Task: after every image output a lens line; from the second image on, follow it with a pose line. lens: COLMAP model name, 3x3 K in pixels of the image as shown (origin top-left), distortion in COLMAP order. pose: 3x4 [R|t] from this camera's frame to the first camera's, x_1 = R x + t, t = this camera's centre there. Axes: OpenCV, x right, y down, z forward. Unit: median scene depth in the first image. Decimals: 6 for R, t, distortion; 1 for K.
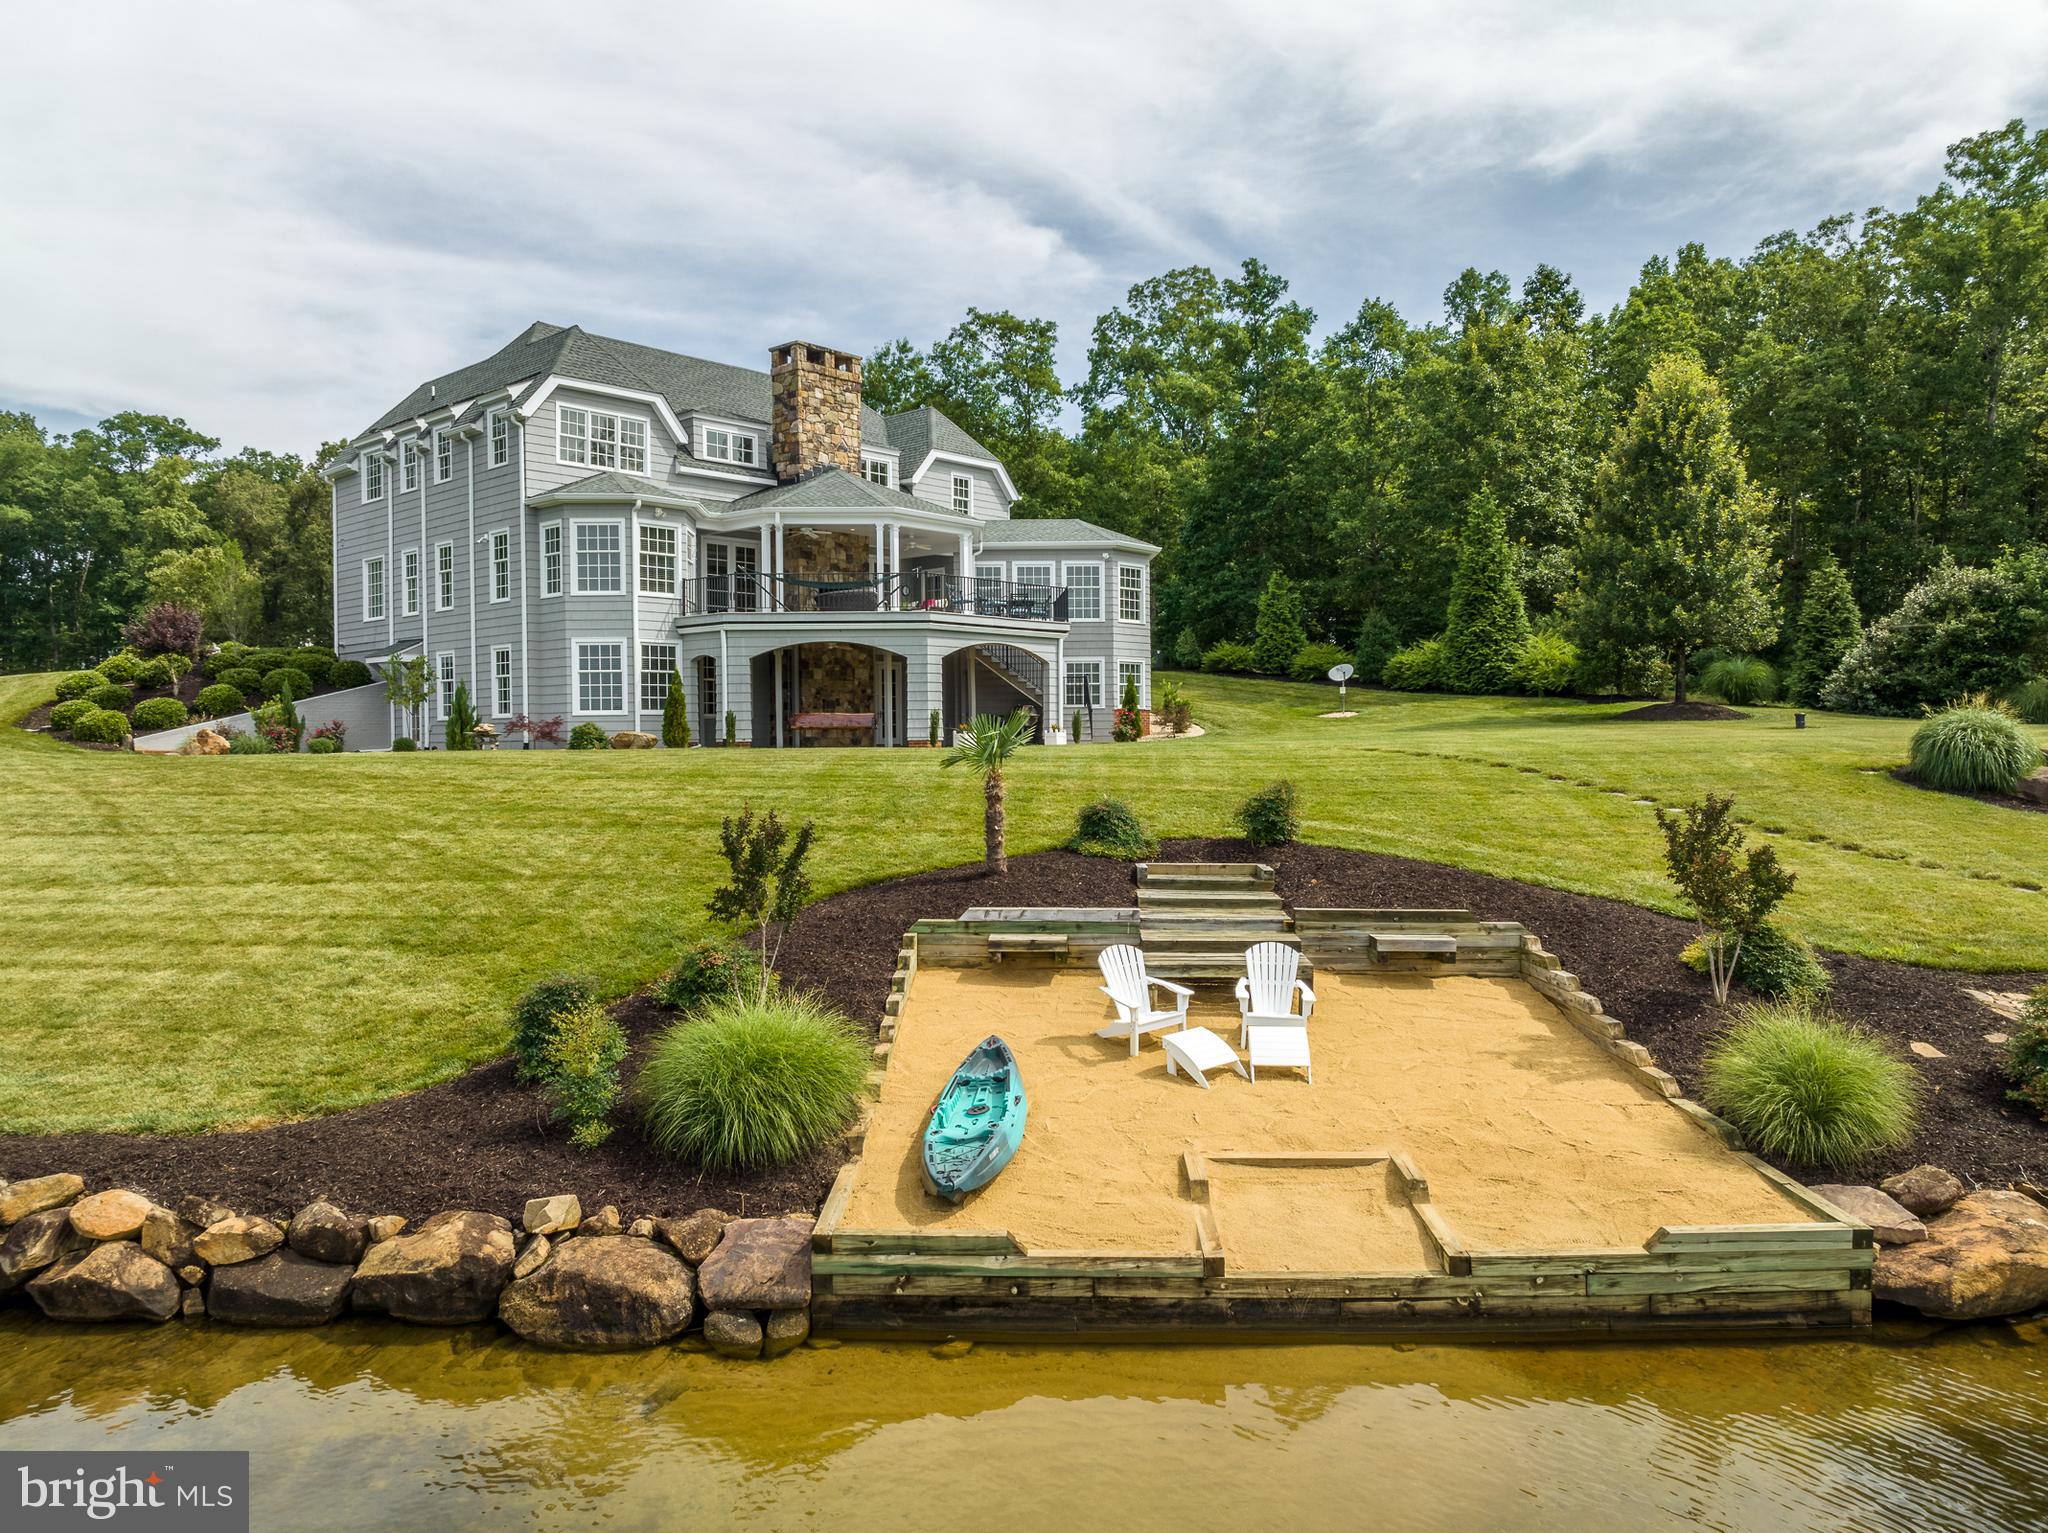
lens RADIAL K [[1443.4, 0, 1027.6], [0, 1443.4, 768.2], [0, 0, 1]] dist [-0.032971, -0.010739]
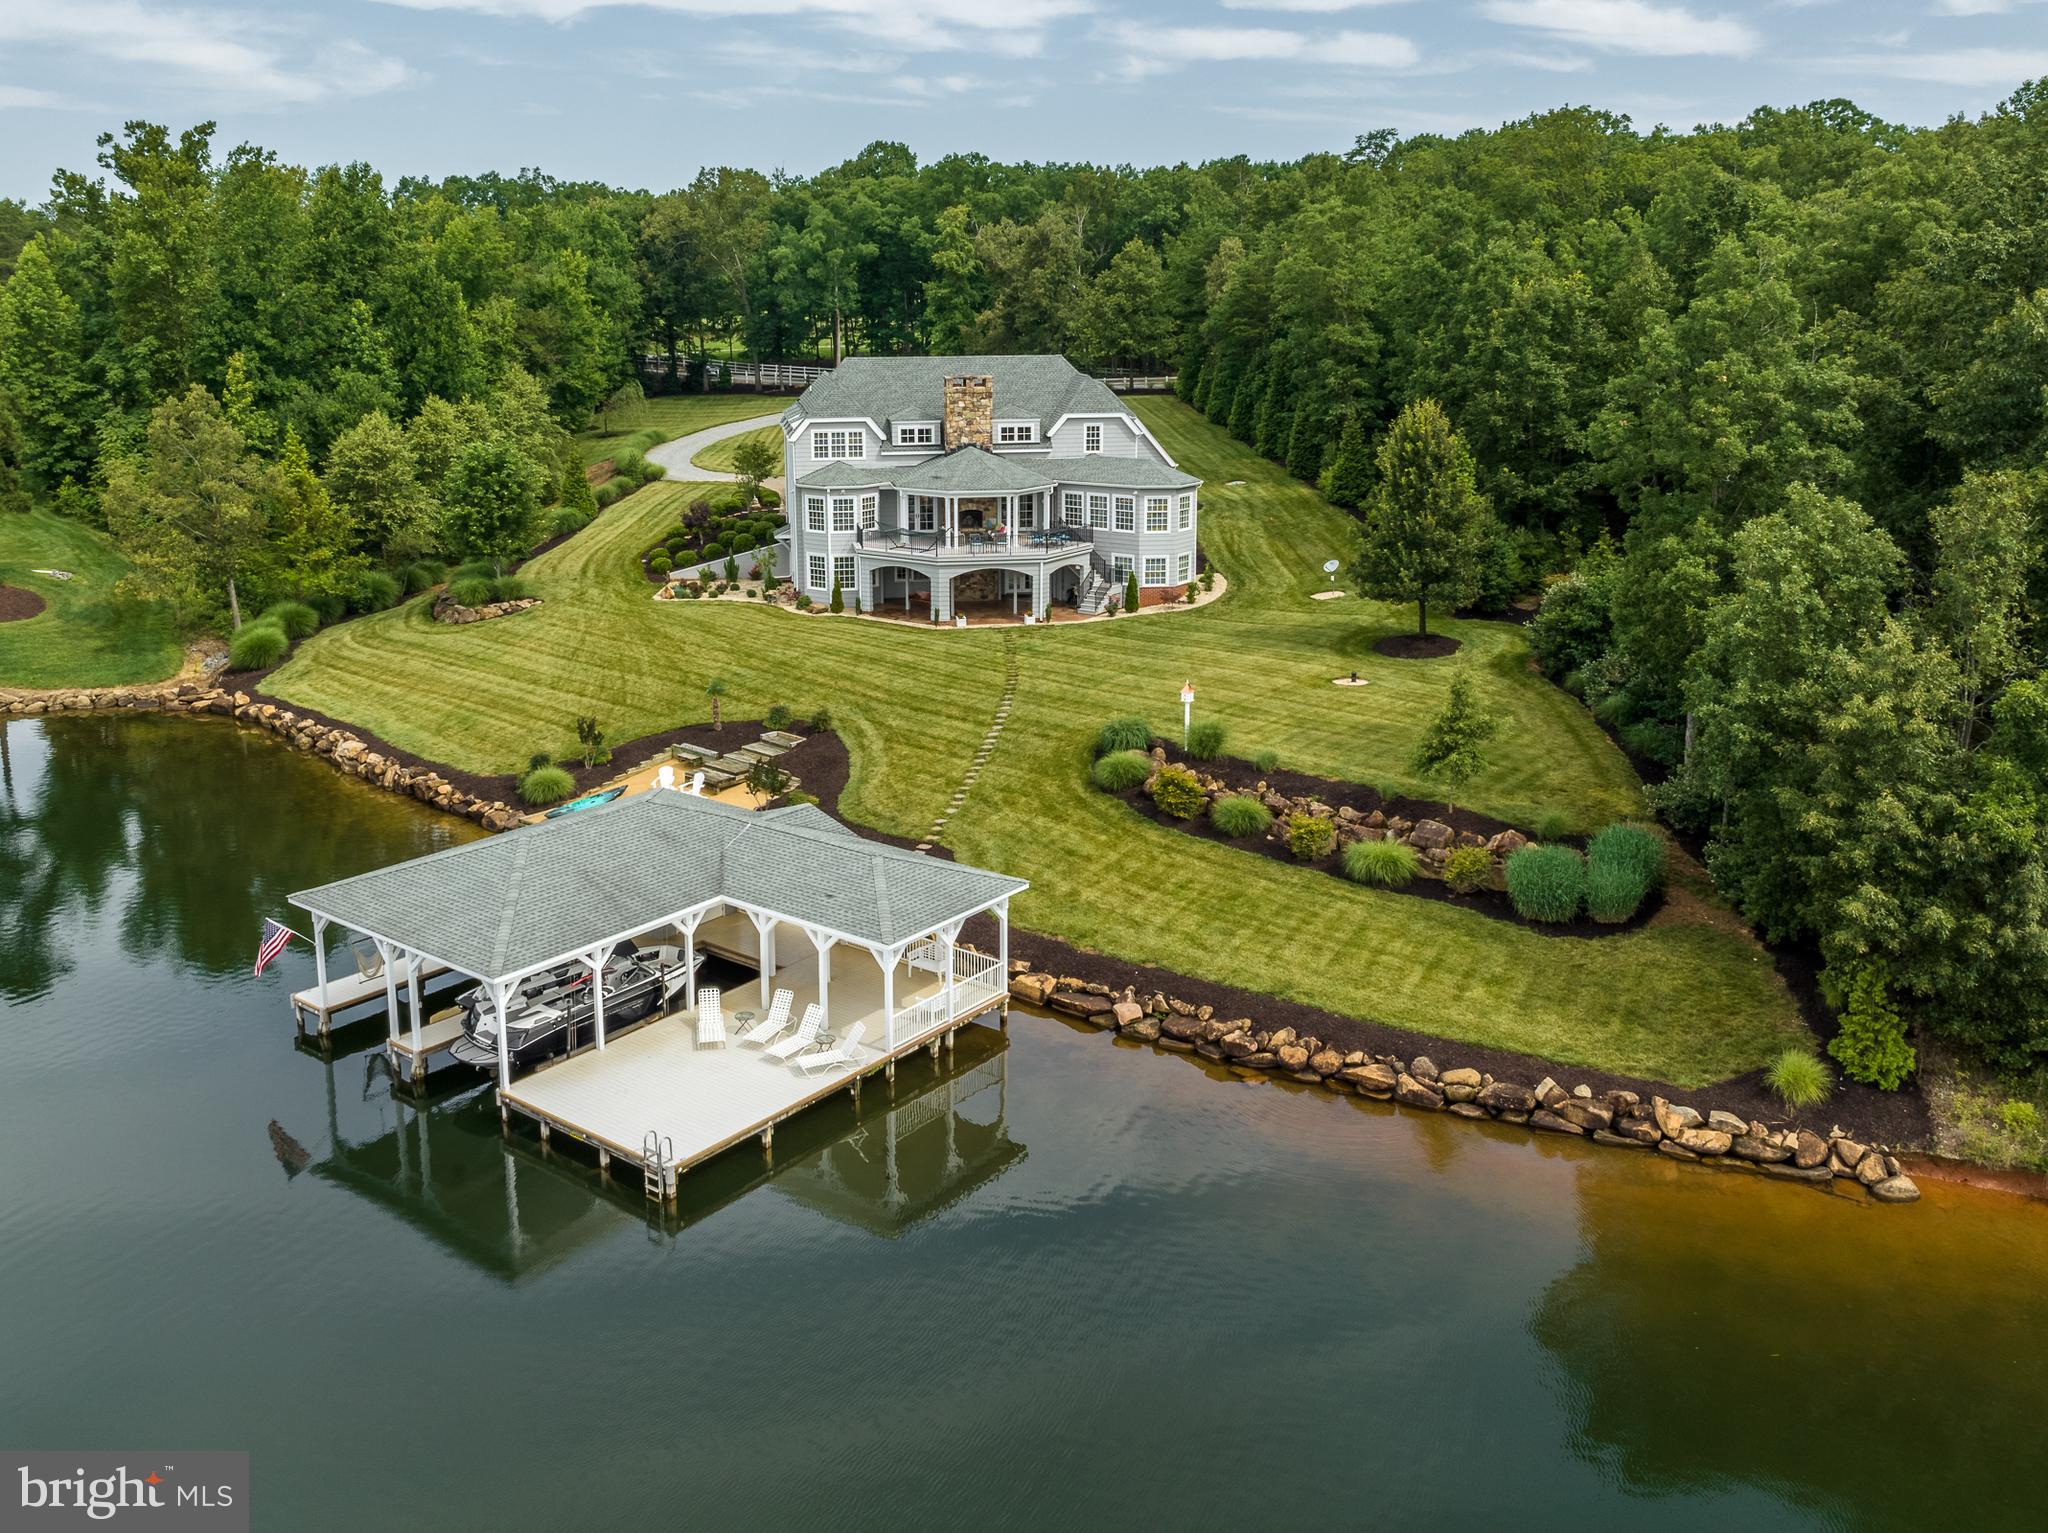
lens RADIAL K [[1768.1, 0, 957.7], [0, 1768.1, 586.5], [0, 0, 1]] dist [-0.027143, -0.004980]
pose [[0.762295, 0.114174, -0.637079, 1.334834], [-0.012298, 0.986695, 0.162116, -0.412580], [0.647113, -0.115745, 0.753557, -0.709780]]
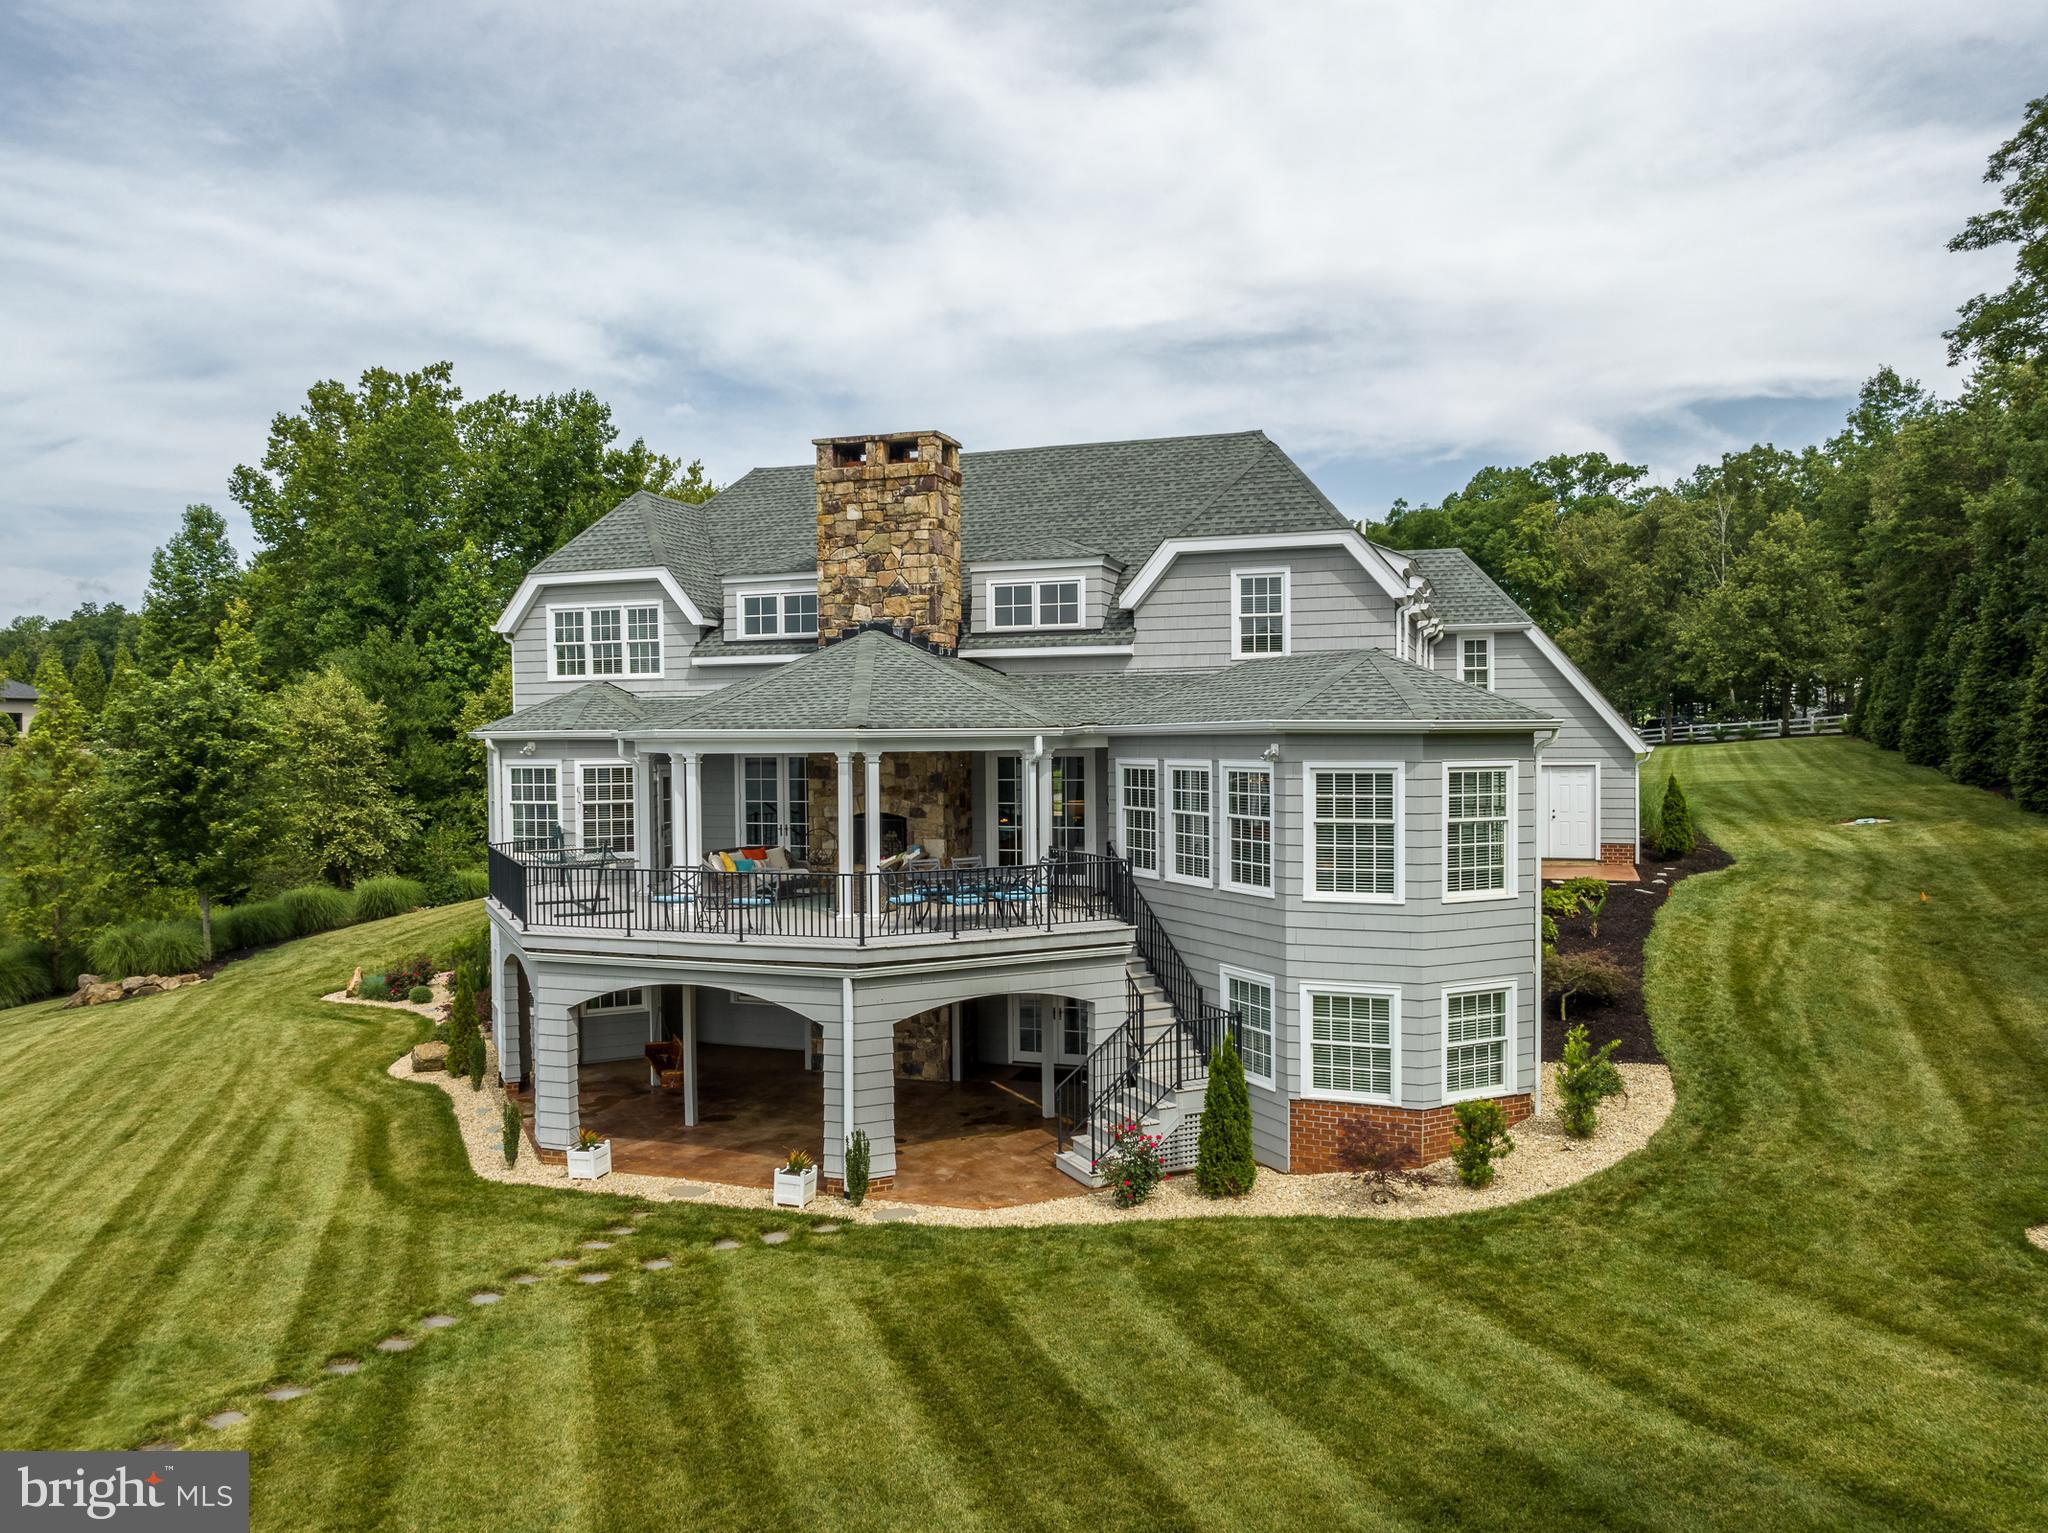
lens RADIAL K [[1443.4, 0, 1027.6], [0, 1443.4, 768.2], [0, 0, 1]] dist [-0.032971, -0.010739]
pose [[0.390148, 0.027742, -0.920334, 0.493005], [-0.011791, 0.999615, 0.025134, -0.173737], [0.920677, 0.001046, 0.390325, 0.867284]]
